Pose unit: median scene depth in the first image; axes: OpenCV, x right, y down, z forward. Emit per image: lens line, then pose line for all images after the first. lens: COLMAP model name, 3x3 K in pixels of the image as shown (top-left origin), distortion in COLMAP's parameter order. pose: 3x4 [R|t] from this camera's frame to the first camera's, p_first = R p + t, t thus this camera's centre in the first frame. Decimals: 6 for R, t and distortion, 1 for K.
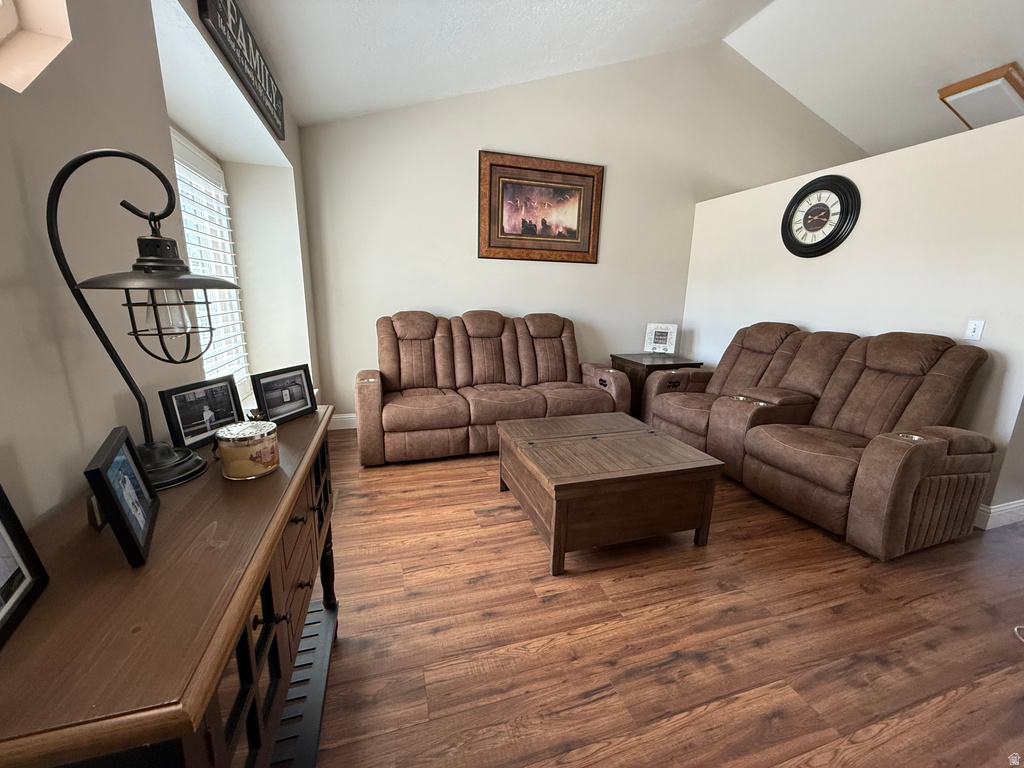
lens RADIAL K [[406.6, 0, 510.8], [0, 406.6, 384.5], [0, 0, 1]] dist [0.001097, -0.000610]
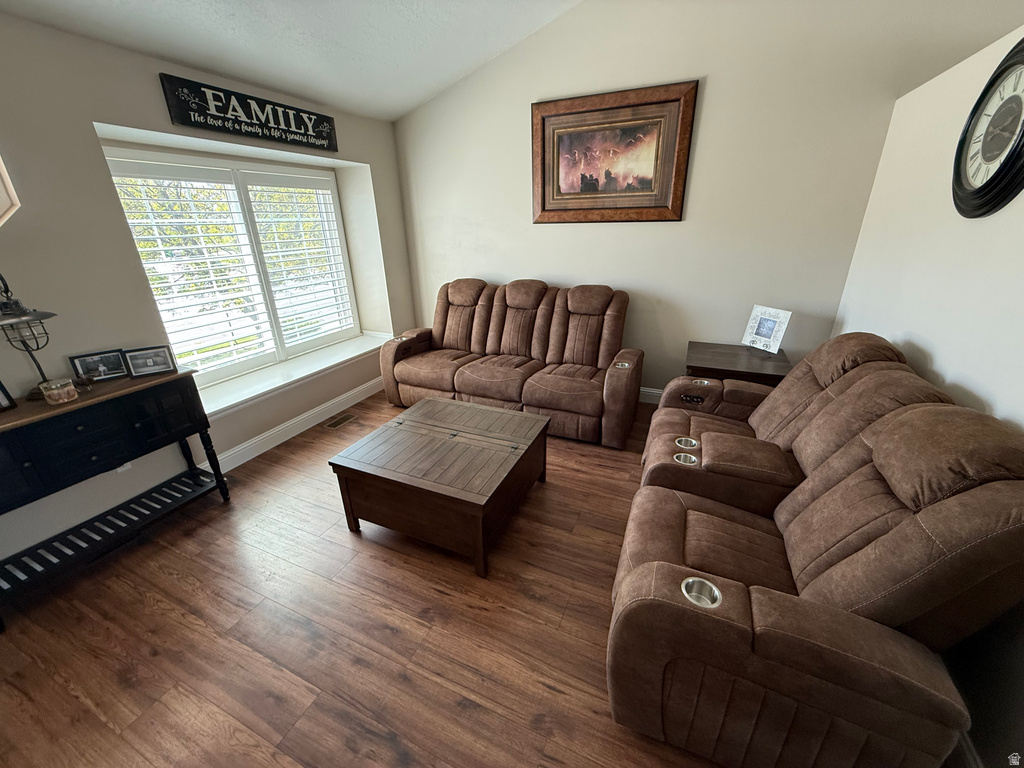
lens RADIAL K [[406.6, 0, 507.8], [0, 406.6, 384.2], [0, 0, 1]] dist [0.001097, -0.000610]
pose [[0.746749, 0.214635, -0.629521, 0.559691], [-0.108317, 0.973108, 0.203293, -0.129656], [0.656226, -0.083621, 0.749917, 0.205760]]
